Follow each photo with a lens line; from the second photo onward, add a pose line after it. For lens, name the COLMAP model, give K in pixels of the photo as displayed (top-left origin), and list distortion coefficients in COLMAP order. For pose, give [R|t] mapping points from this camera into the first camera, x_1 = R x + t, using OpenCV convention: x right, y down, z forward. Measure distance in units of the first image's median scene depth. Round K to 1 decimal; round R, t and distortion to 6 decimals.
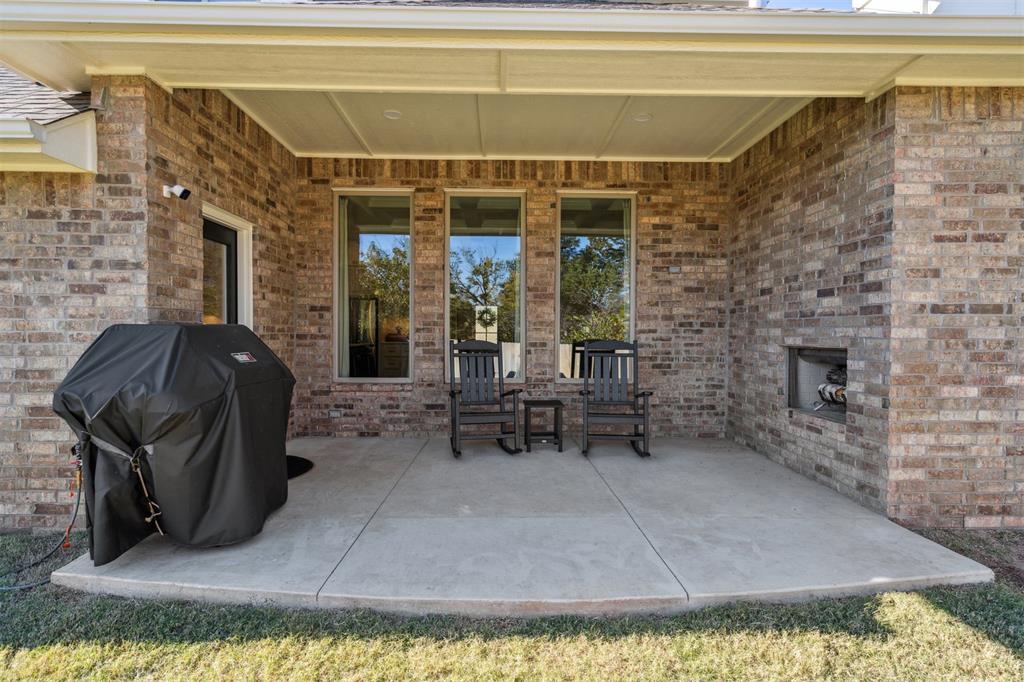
lens RADIAL K [[533.0, 0, 512.0], [0, 533.0, 341.0], [0, 0, 1]] dist [0.003724, 0.000335]
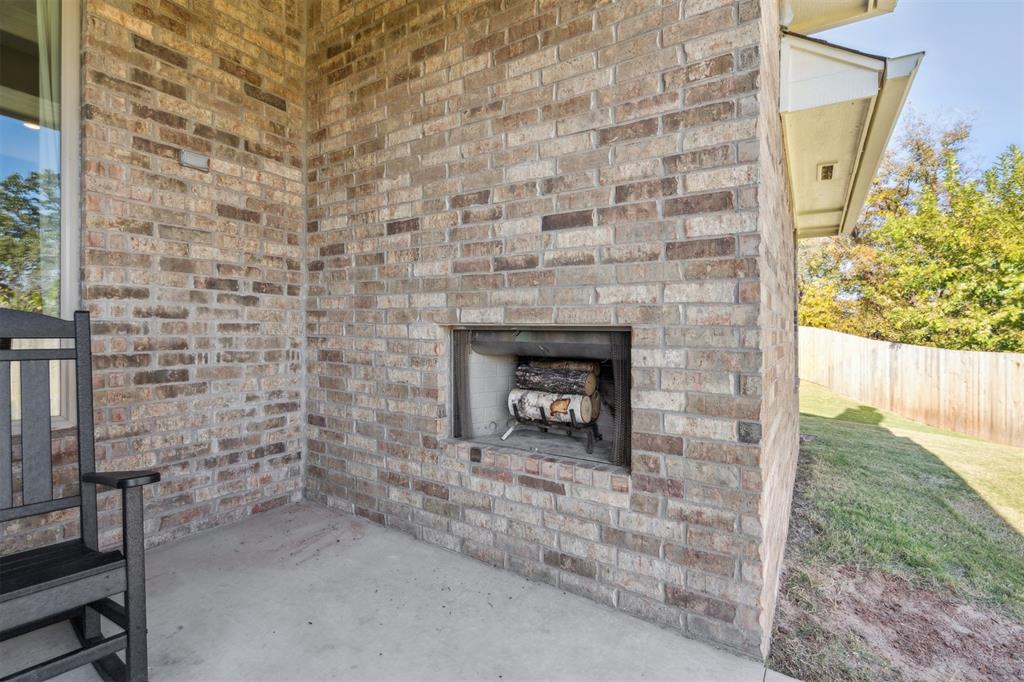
lens RADIAL K [[466.1, 0, 514.7], [0, 466.1, 338.3], [0, 0, 1]] dist [-0.004194, 0.000000]
pose [[0.556366, -0.010760, 0.830867, 0.157436], [0.003496, 0.999938, 0.010609, 0.016616], [-0.830930, -0.002998, 0.556369, 0.685988]]
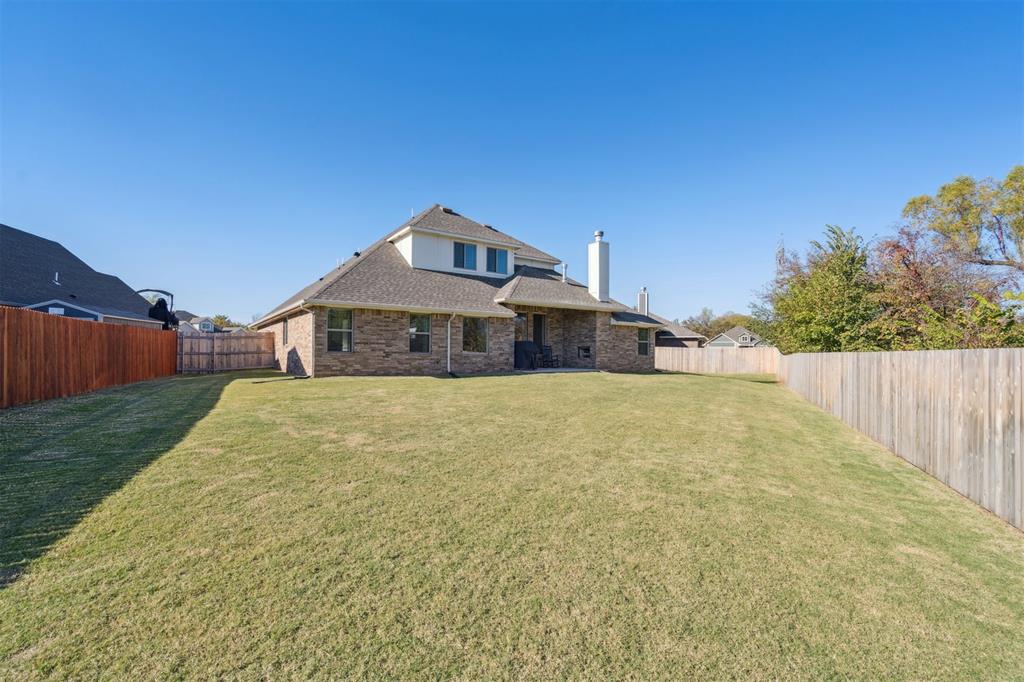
lens RADIAL K [[466.1, 0, 514.7], [0, 466.1, 338.3], [0, 0, 1]] dist [-0.004194, 0.000000]
pose [[0.827419, 0.022962, 0.561116, -2.768999], [0.002873, 0.998978, -0.045118, 0.140939], [-0.561578, 0.038944, 0.826507, -2.661461]]
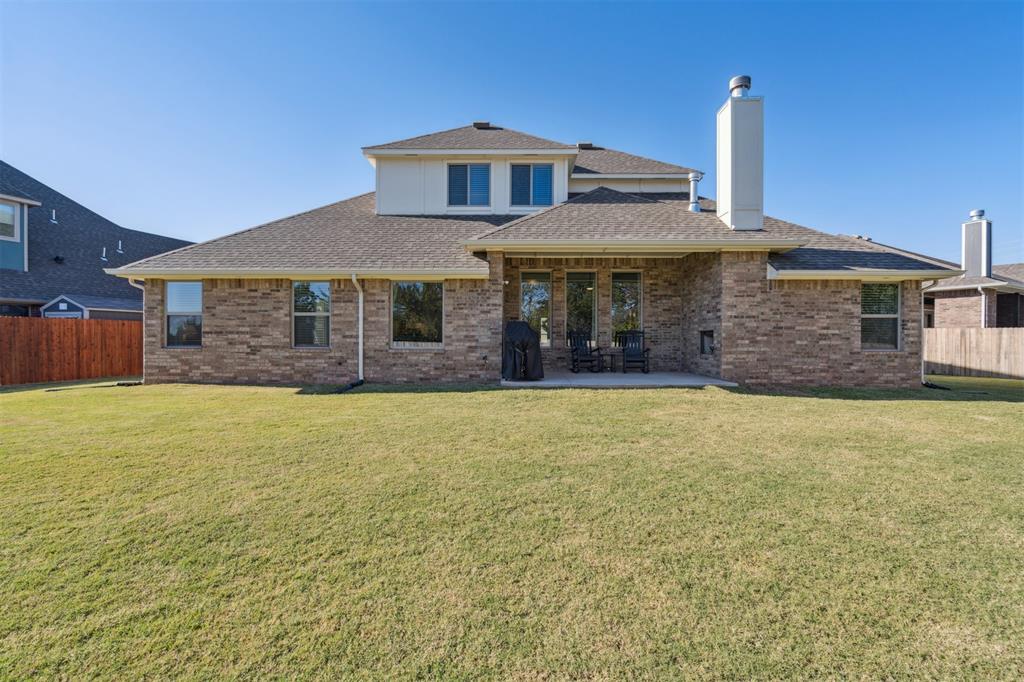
lens RADIAL K [[466.1, 0, 514.7], [0, 466.1, 338.3], [0, 0, 1]] dist [-0.004194, 0.000000]
pose [[0.999638, -0.002094, -0.026832, -0.366705], [0.001454, 0.999714, -0.023855, 0.101390], [0.026874, 0.023808, 0.999355, -1.404770]]
